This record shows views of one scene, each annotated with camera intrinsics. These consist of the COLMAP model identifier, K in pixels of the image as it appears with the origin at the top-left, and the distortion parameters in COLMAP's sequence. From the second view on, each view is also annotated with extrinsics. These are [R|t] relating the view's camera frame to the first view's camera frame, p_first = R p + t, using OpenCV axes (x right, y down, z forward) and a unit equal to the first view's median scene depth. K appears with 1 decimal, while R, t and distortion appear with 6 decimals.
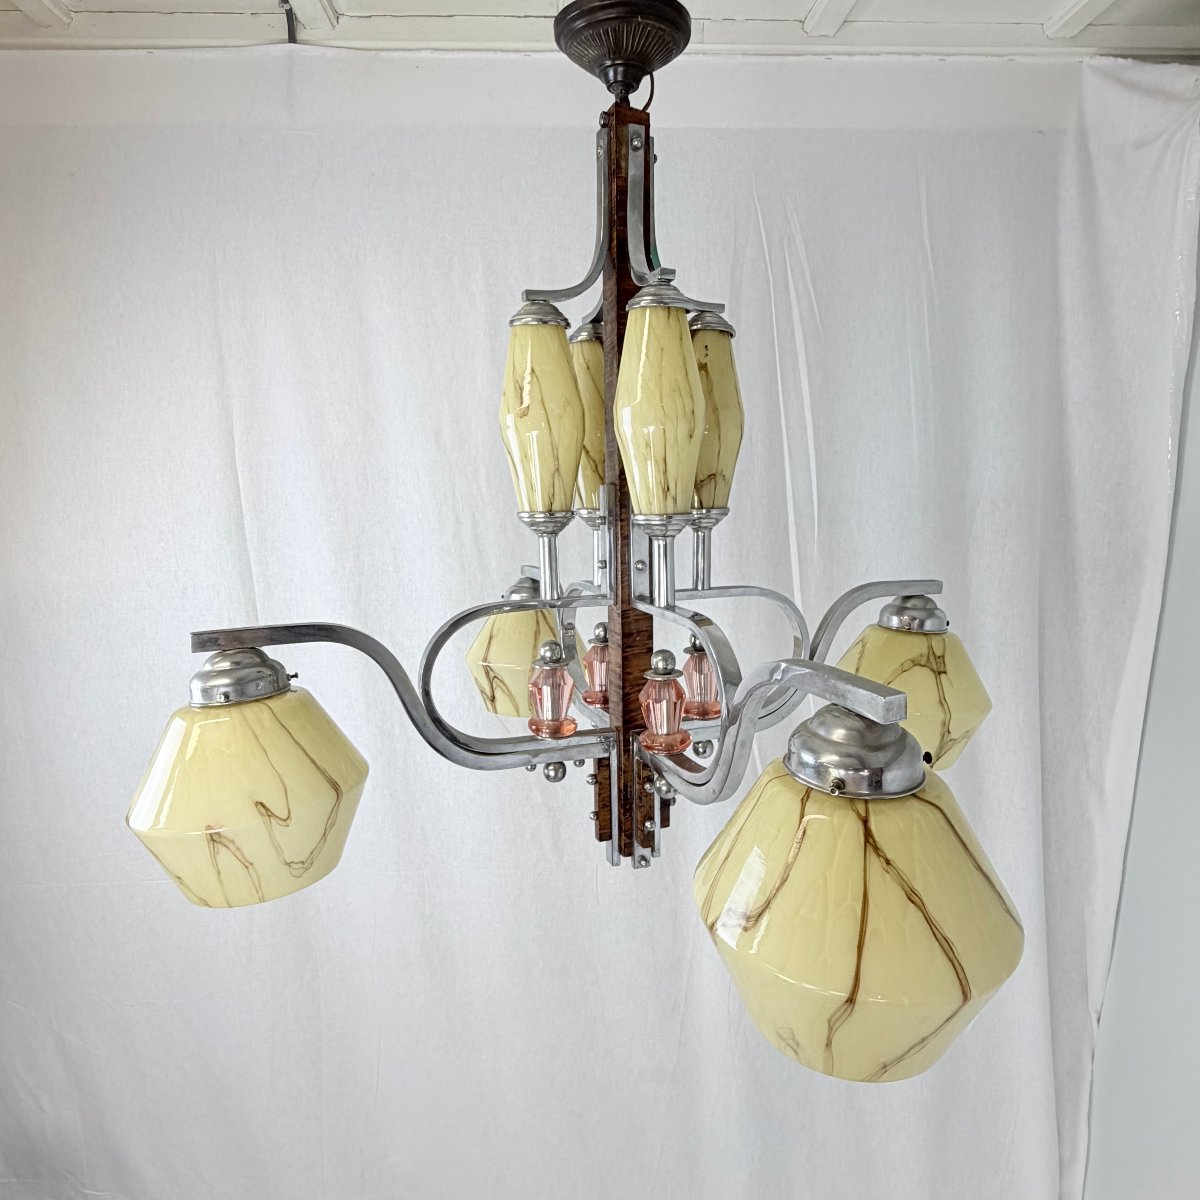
lens RADIAL K [[776.3, 0, 600.7], [0, 776.3, 583.2], [0, 0, 1]] dist [-0.002020, 0.000506]
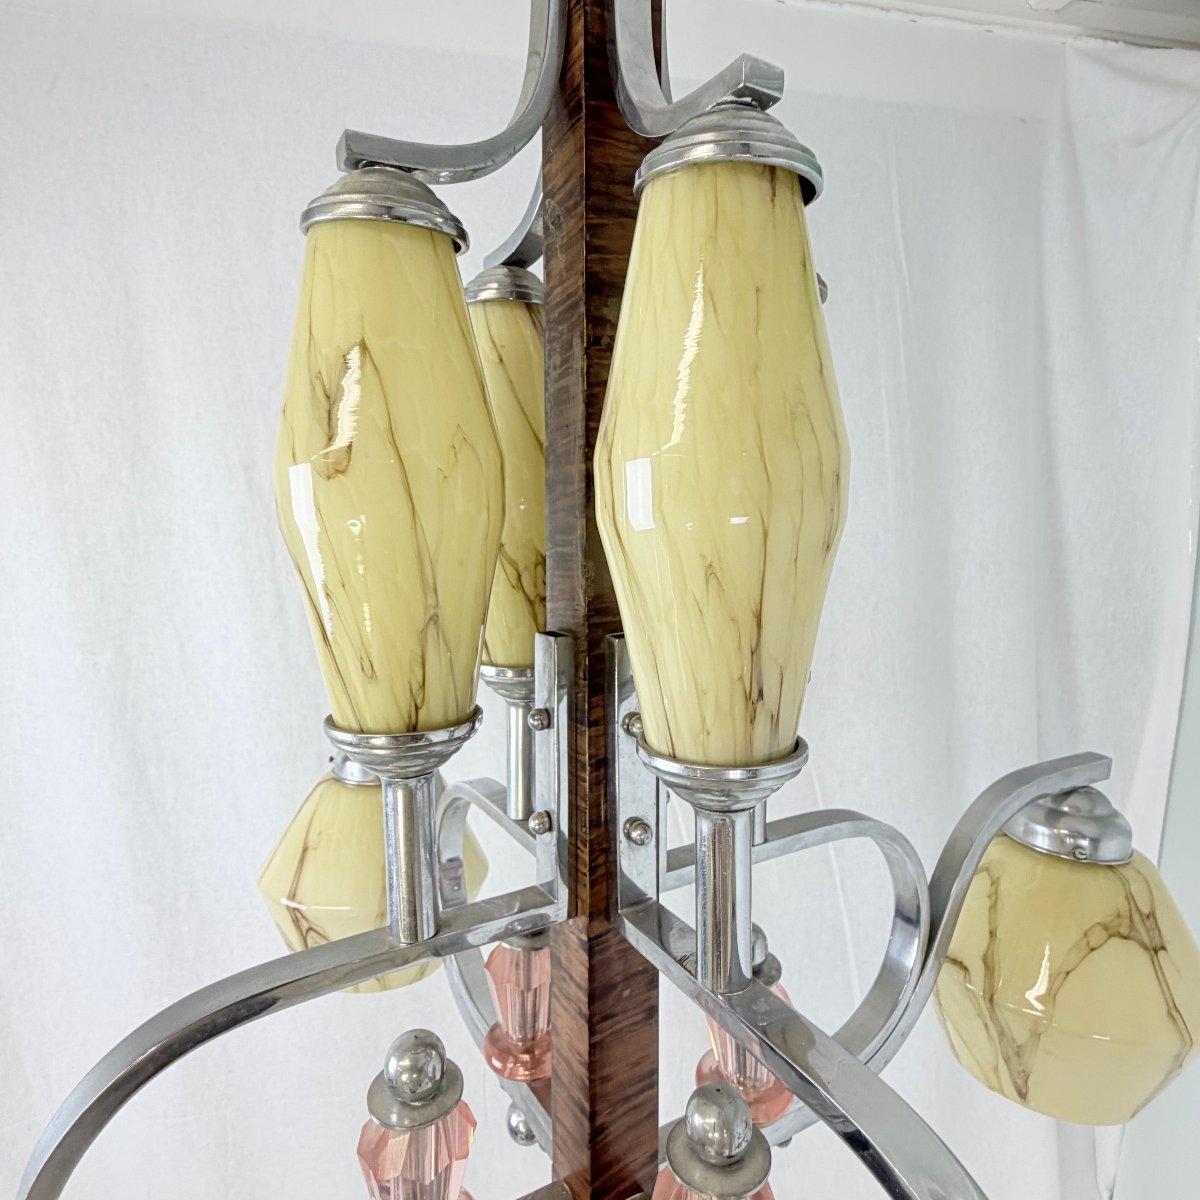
lens RADIAL K [[772.3, 0, 596.3], [0, 772.3, 572.3], [0, 0, 1]] dist [-0.001034, 0.000561]
pose [[0.986982, -0.003040, 0.160801, -0.031458], [0.009985, 0.999051, -0.042397, -0.124762], [-0.160520, 0.043451, 0.986076, 0.512846]]
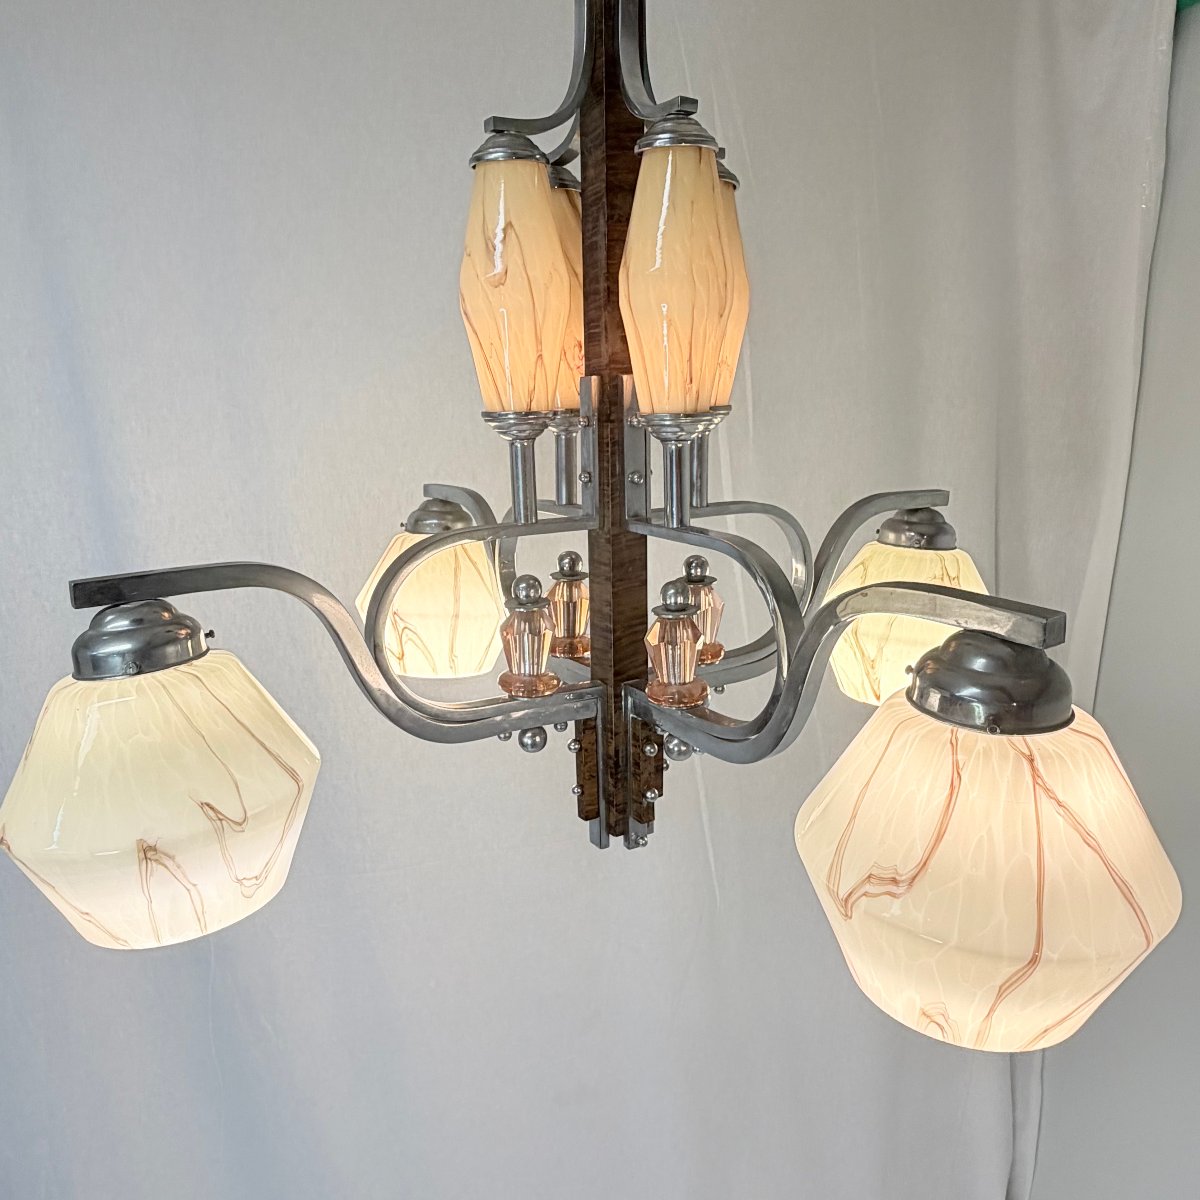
lens RADIAL K [[965.9, 0, 594.2], [0, 965.9, 570.5], [0, 0, 1]] dist [-0.004775, -0.003963]
pose [[0.981651, -0.037758, 0.186909, -0.156790], [0.025870, 0.997508, 0.065642, 0.005211], [-0.188922, -0.059603, 0.980182, 0.021539]]
